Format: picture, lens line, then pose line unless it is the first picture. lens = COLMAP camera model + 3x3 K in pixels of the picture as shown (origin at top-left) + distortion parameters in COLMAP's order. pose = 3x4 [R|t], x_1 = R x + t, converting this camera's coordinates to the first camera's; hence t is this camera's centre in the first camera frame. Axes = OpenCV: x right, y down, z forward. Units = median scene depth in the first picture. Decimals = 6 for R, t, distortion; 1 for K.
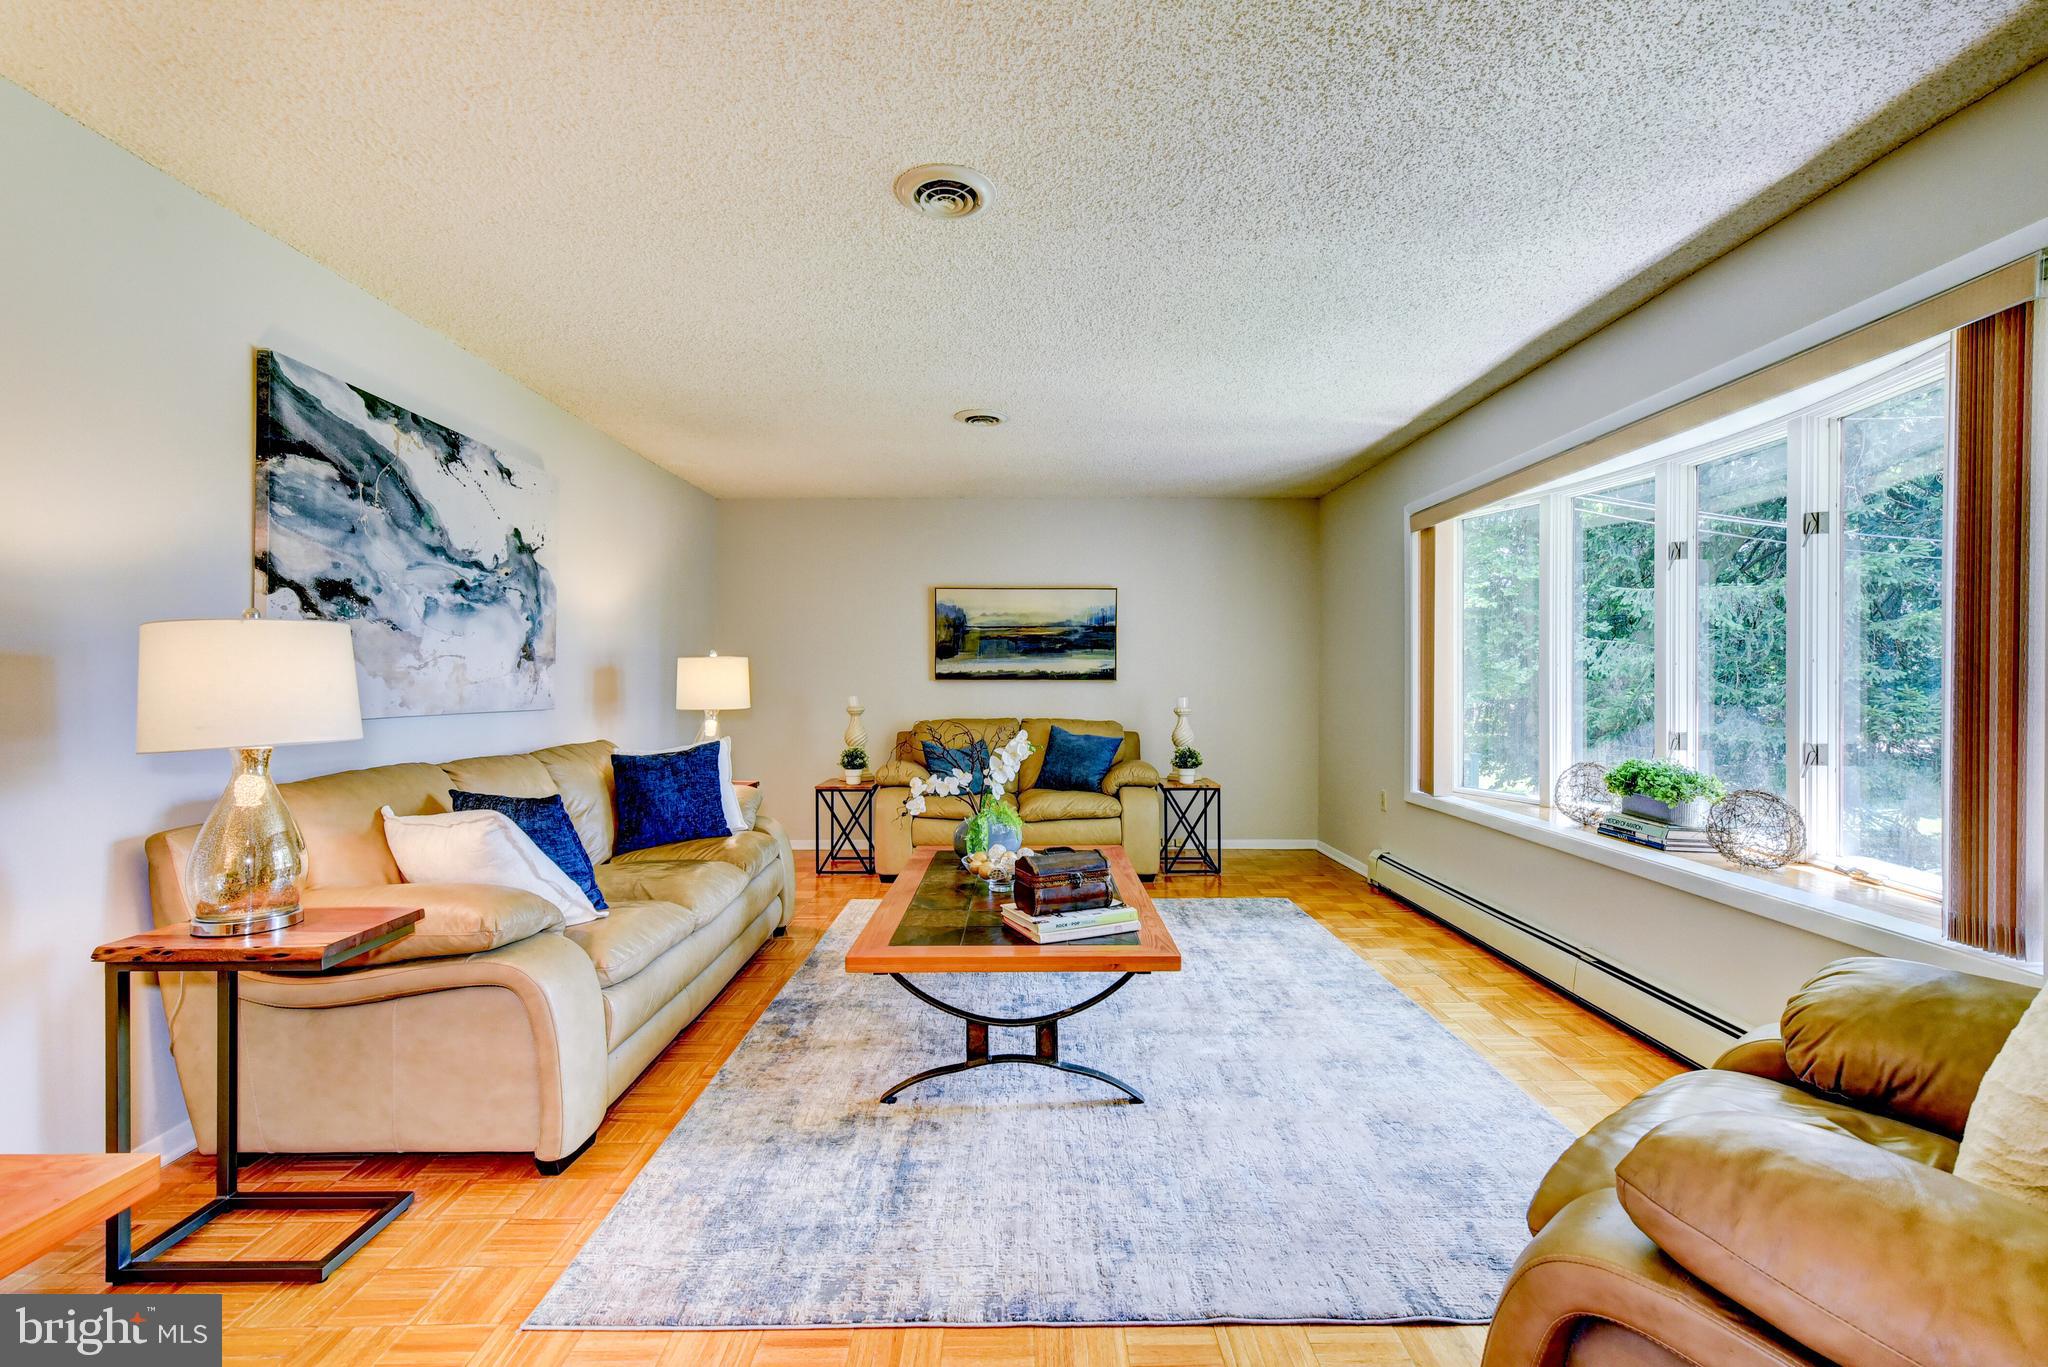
lens RADIAL K [[856.1, 0, 1001.5], [0, 856.1, 685.6], [0, 0, 1]] dist [-0.009196, -0.000087]
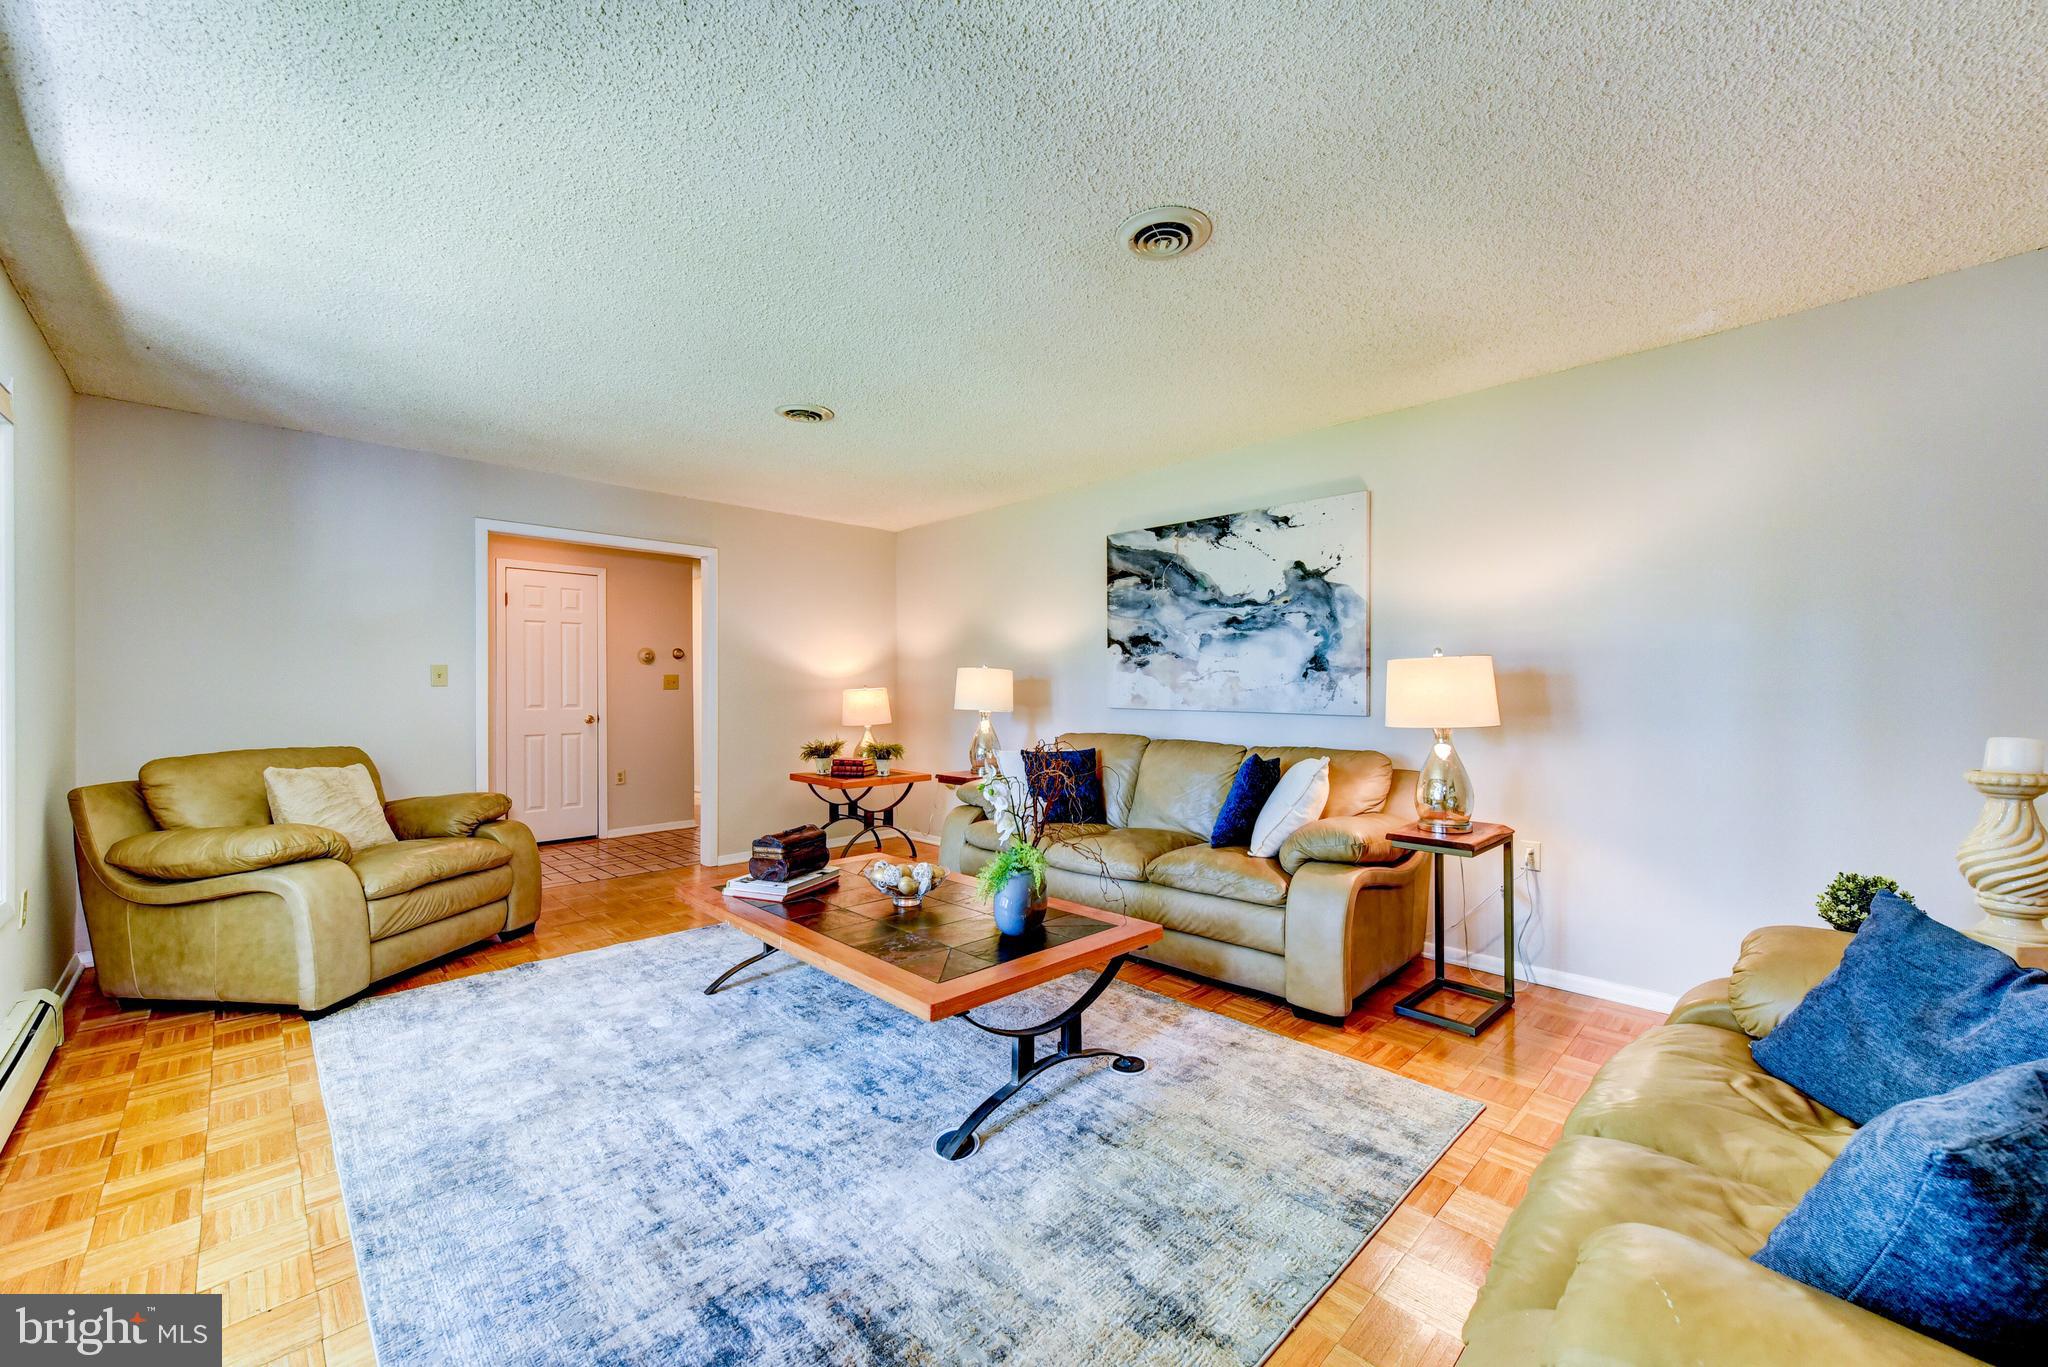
lens RADIAL K [[856.1, 0, 1001.5], [0, 856.1, 685.6], [0, 0, 1]] dist [-0.009196, -0.000087]
pose [[-0.726818, 0.007701, -0.686787, 0.654593], [0.001560, 0.999953, 0.009562, -0.026041], [0.686829, 0.005878, -0.726795, 1.869299]]
